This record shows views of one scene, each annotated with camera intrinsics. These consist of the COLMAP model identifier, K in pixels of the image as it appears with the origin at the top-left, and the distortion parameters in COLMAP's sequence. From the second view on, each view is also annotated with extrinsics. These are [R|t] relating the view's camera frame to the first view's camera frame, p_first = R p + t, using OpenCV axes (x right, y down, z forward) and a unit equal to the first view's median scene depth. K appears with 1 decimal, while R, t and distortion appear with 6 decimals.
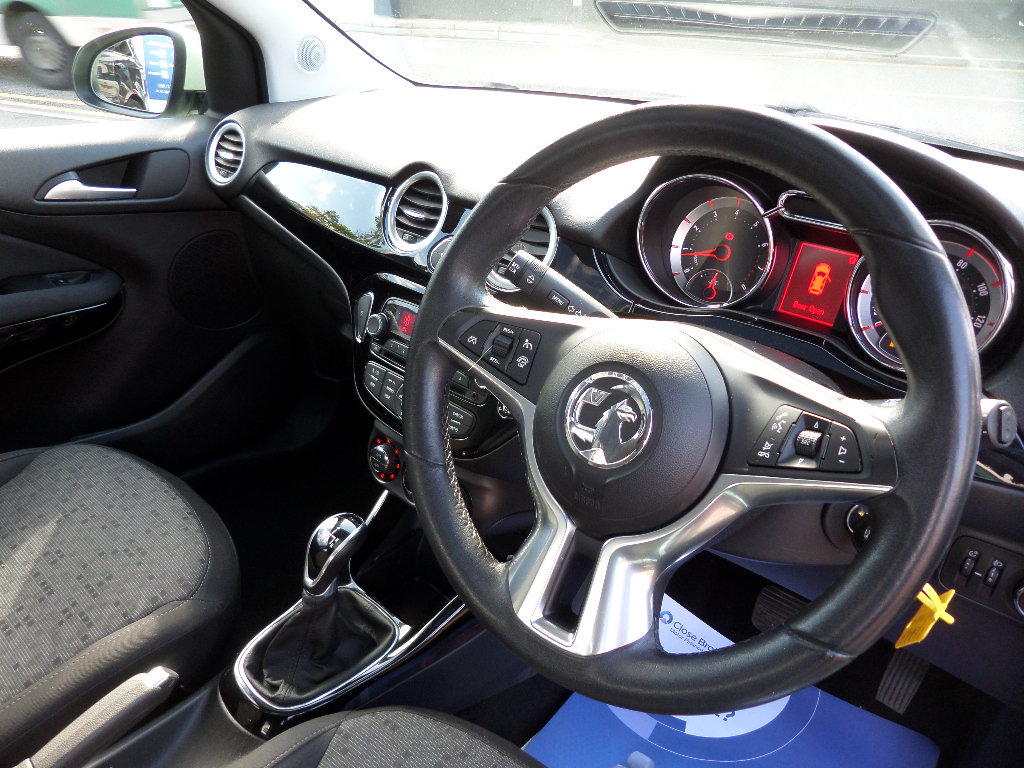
lens RADIAL K [[772.9, 0, 512.0], [0, 772.9, 384.0], [0, 0, 1]] dist [0.041909, 0.003216]
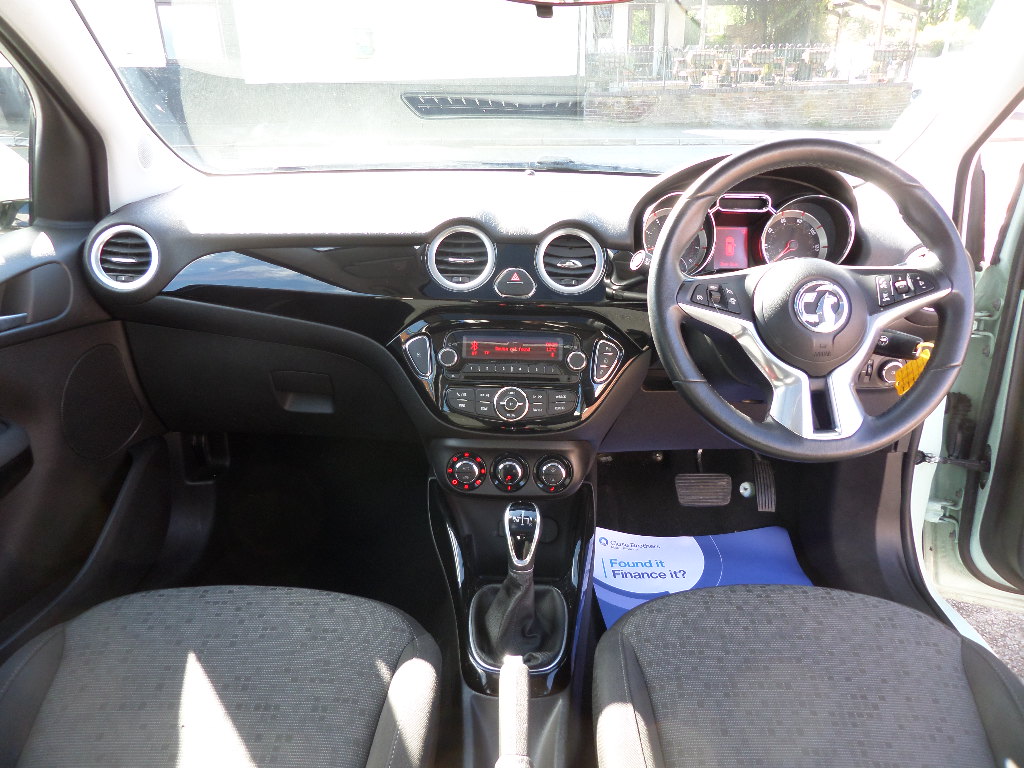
lens RADIAL K [[730.2, 0, 533.1], [0, 730.2, 384.8], [0, 0, 1]] dist [0.036926, 0.002833]
pose [[0.748246, -0.267256, 0.607209, -0.789693], [0.318387, 0.947638, 0.024753, -0.020686], [-0.582030, 0.174806, 0.794156, 0.034784]]
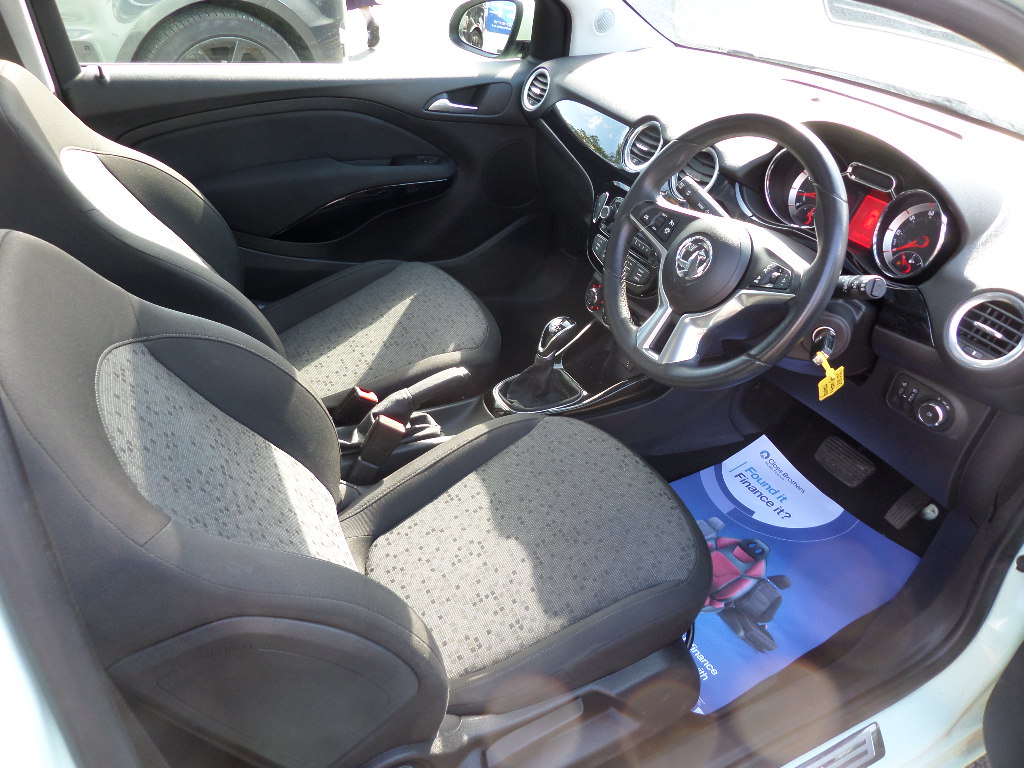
lens RADIAL K [[718.9, 0, 512.0], [0, 718.9, 384.0], [0, 0, 1]] dist [0.024447, -0.000163]
pose [[0.937306, 0.216341, -0.273228, 0.140622], [-0.182505, 0.972600, 0.144021, 0.098424], [0.296899, -0.085126, 0.951107, -0.574635]]
